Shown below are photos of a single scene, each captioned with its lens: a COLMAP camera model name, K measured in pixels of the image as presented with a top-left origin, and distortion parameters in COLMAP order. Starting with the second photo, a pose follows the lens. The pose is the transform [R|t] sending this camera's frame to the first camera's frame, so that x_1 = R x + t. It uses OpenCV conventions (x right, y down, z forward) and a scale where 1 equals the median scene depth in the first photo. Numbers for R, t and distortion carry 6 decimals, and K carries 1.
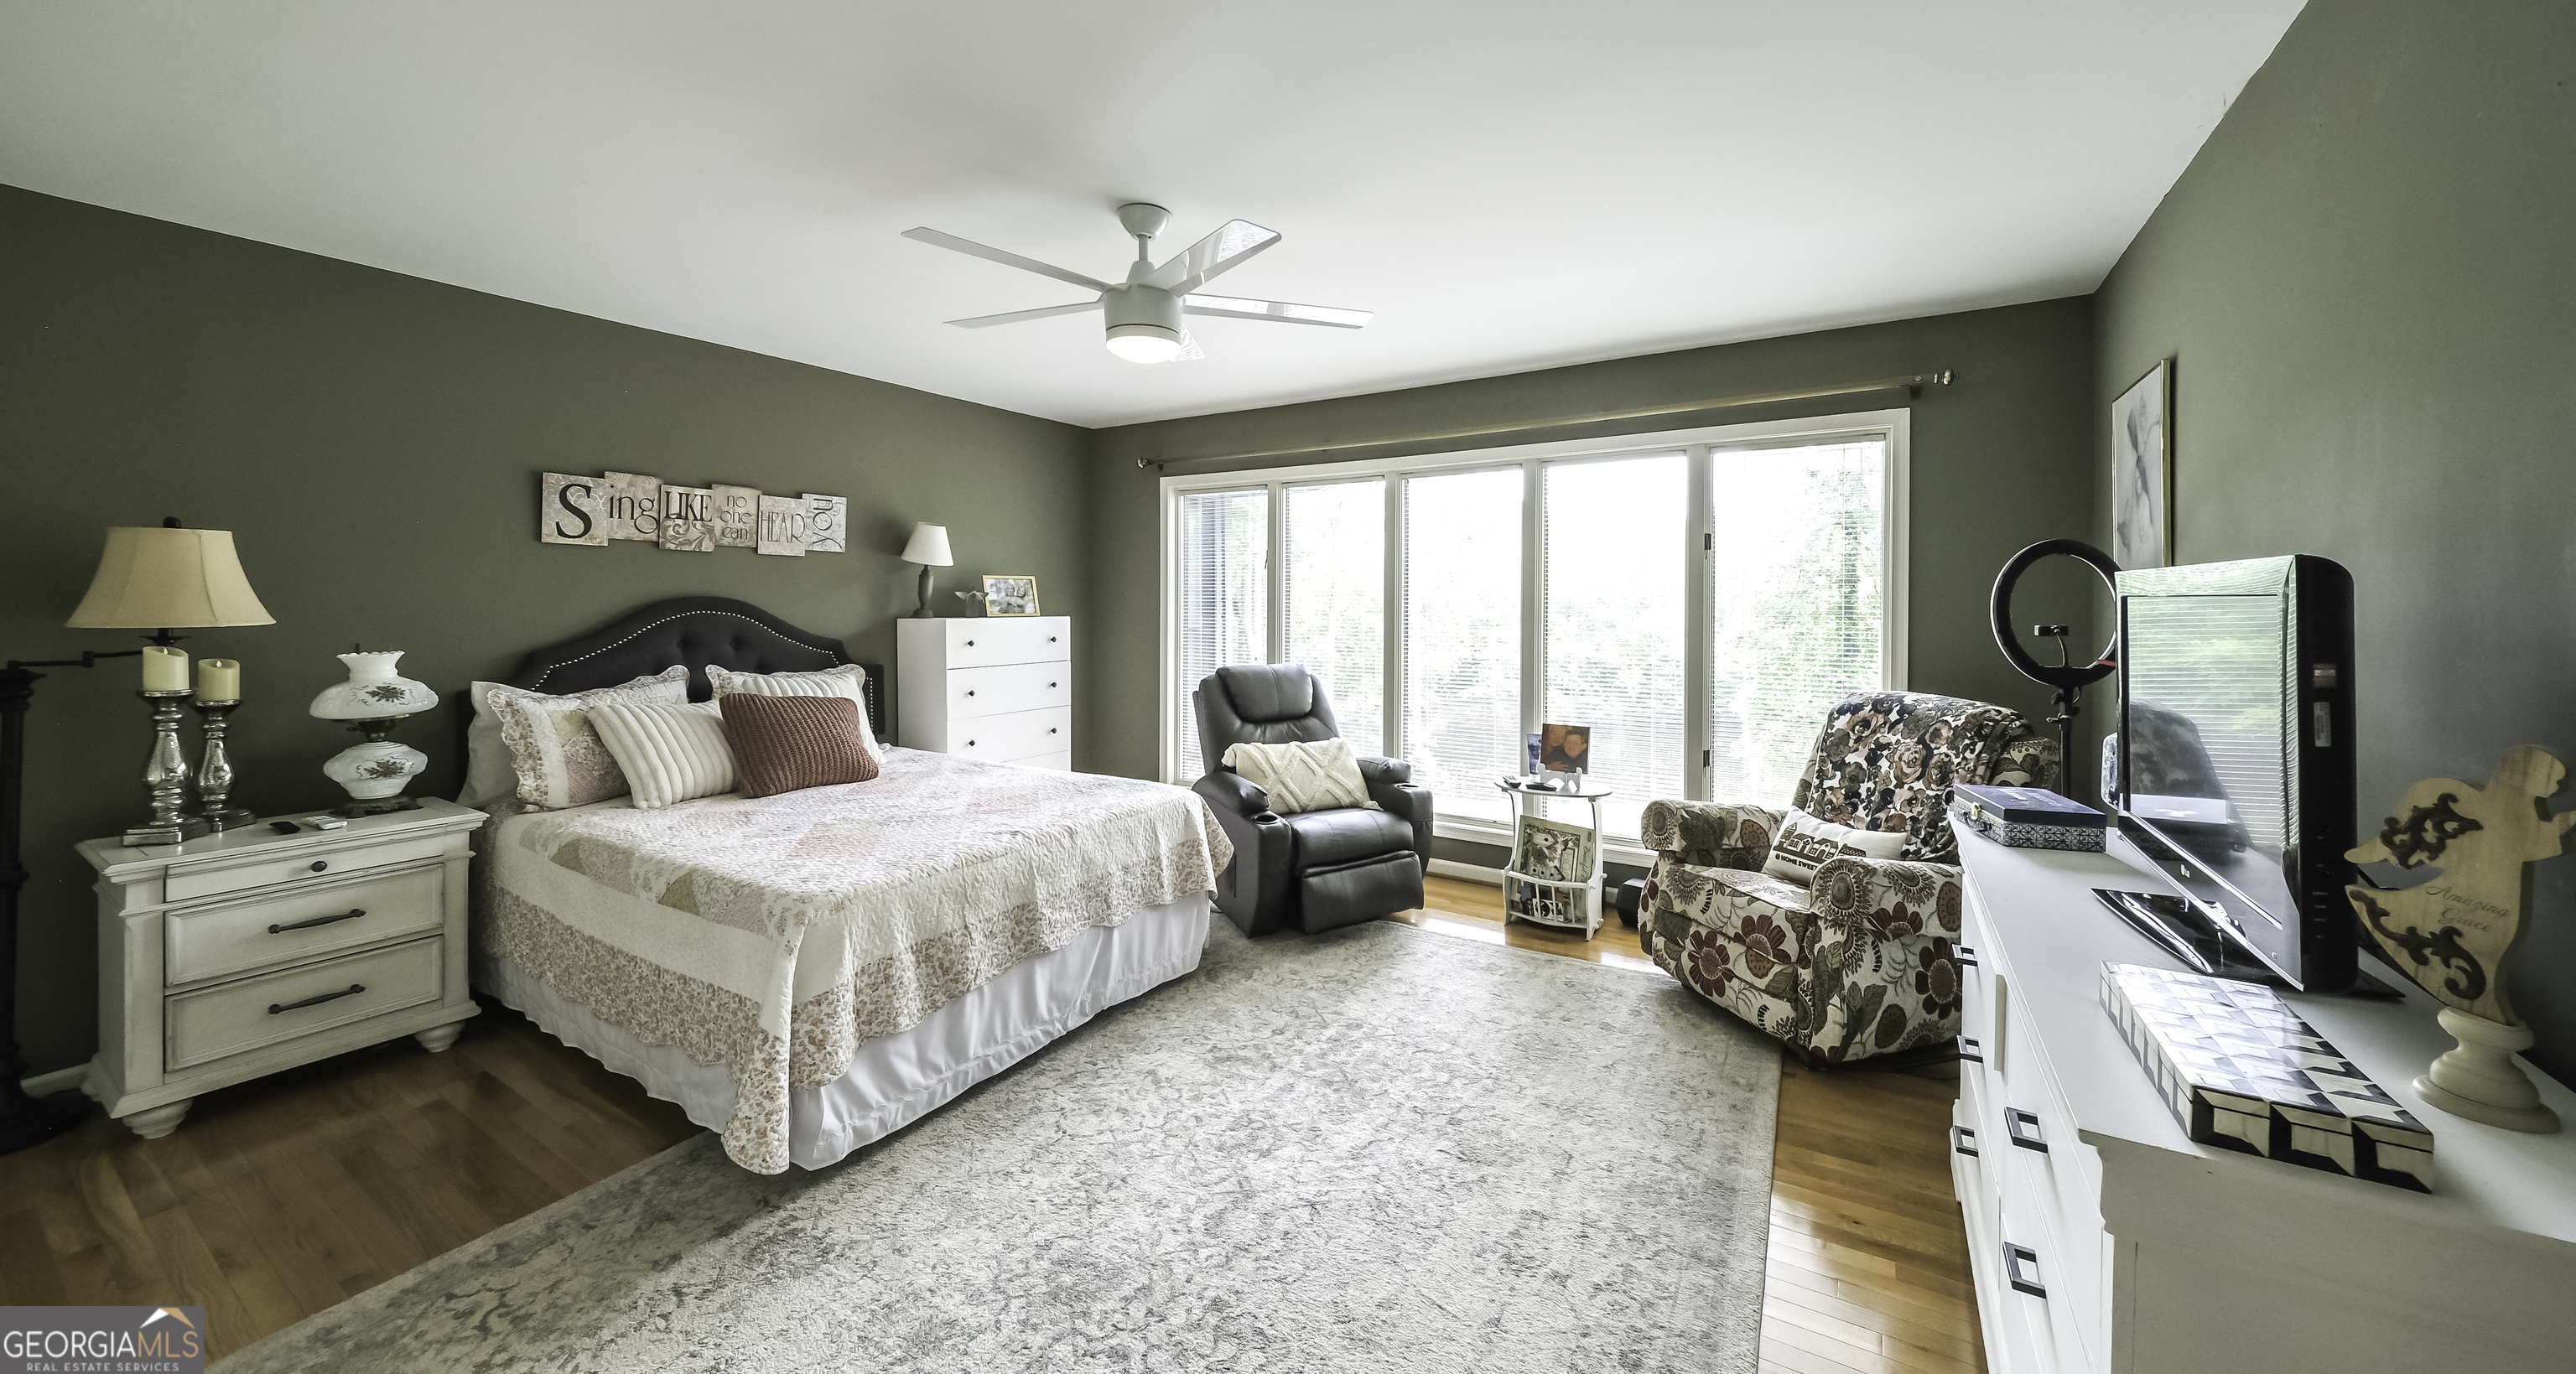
lens RADIAL K [[885.0, 0, 1299.7], [0, 885.0, 626.9], [0, 0, 1]] dist [-0.000386, -0.000022]
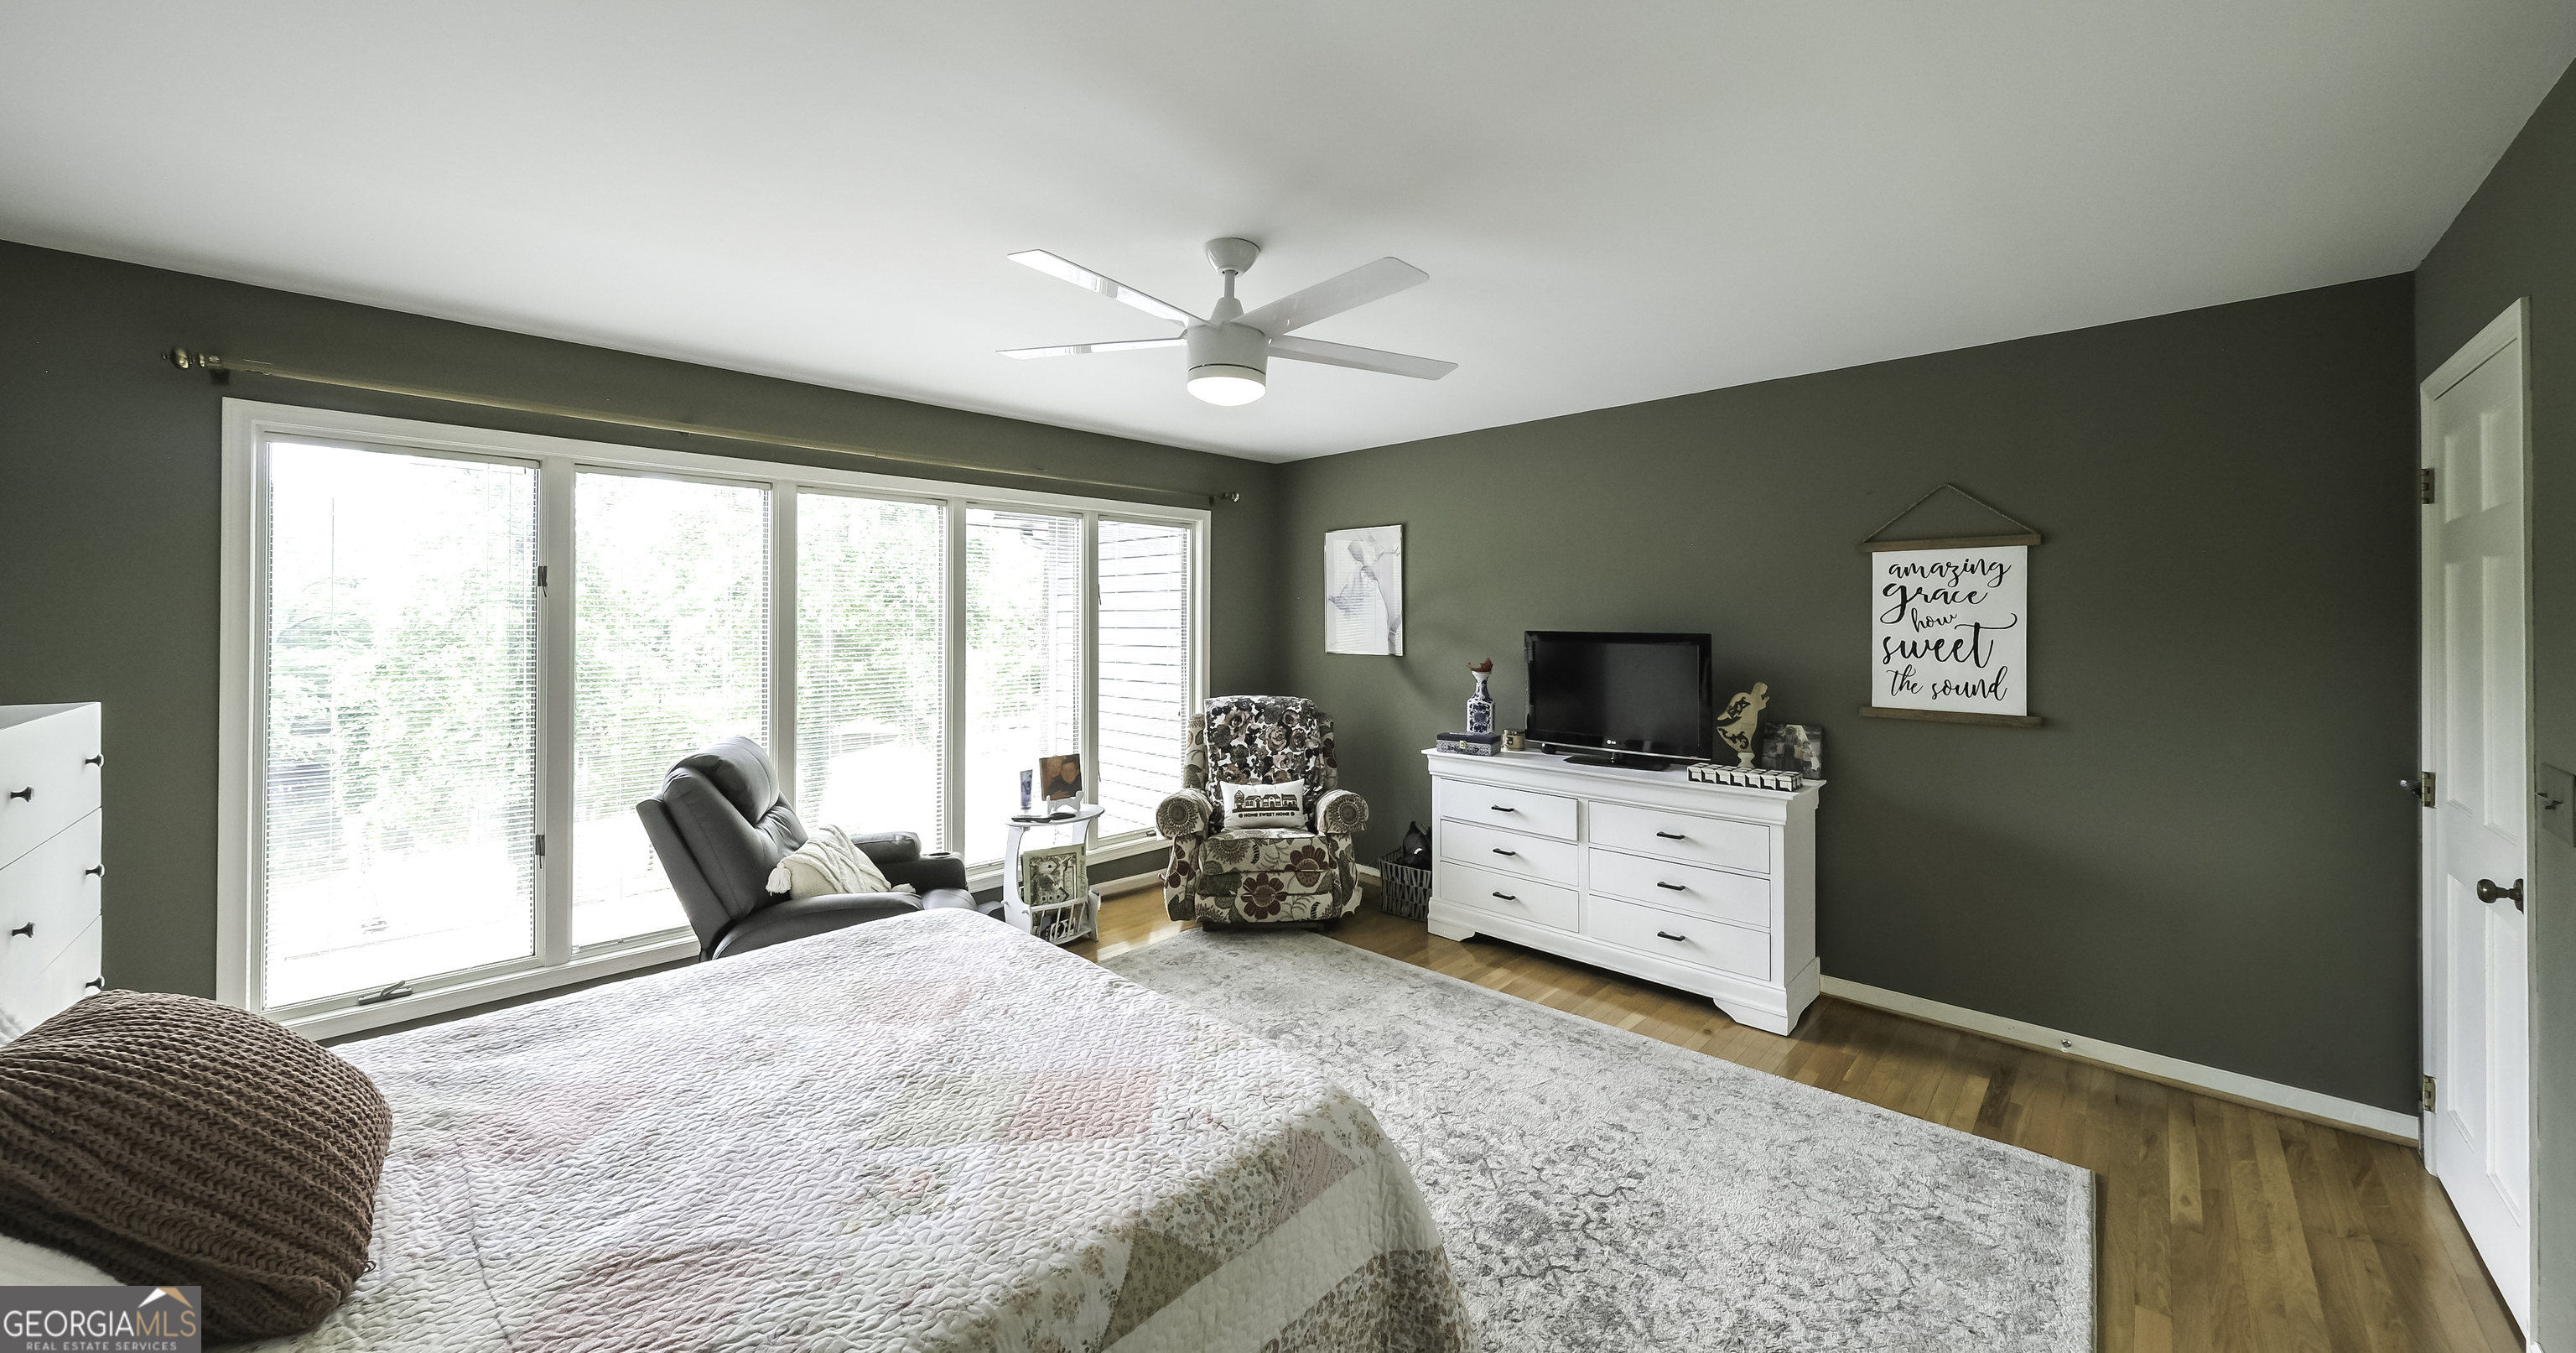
lens RADIAL K [[903.7, 0, 1245.6], [0, 903.7, 609.2], [0, 0, 1]] dist [-0.000114, -0.000131]
pose [[0.259322, 0.006297, 0.965770, -0.946282], [0.028412, 0.999496, -0.014146, -0.062712], [-0.965373, 0.031108, 0.259012, 0.625795]]
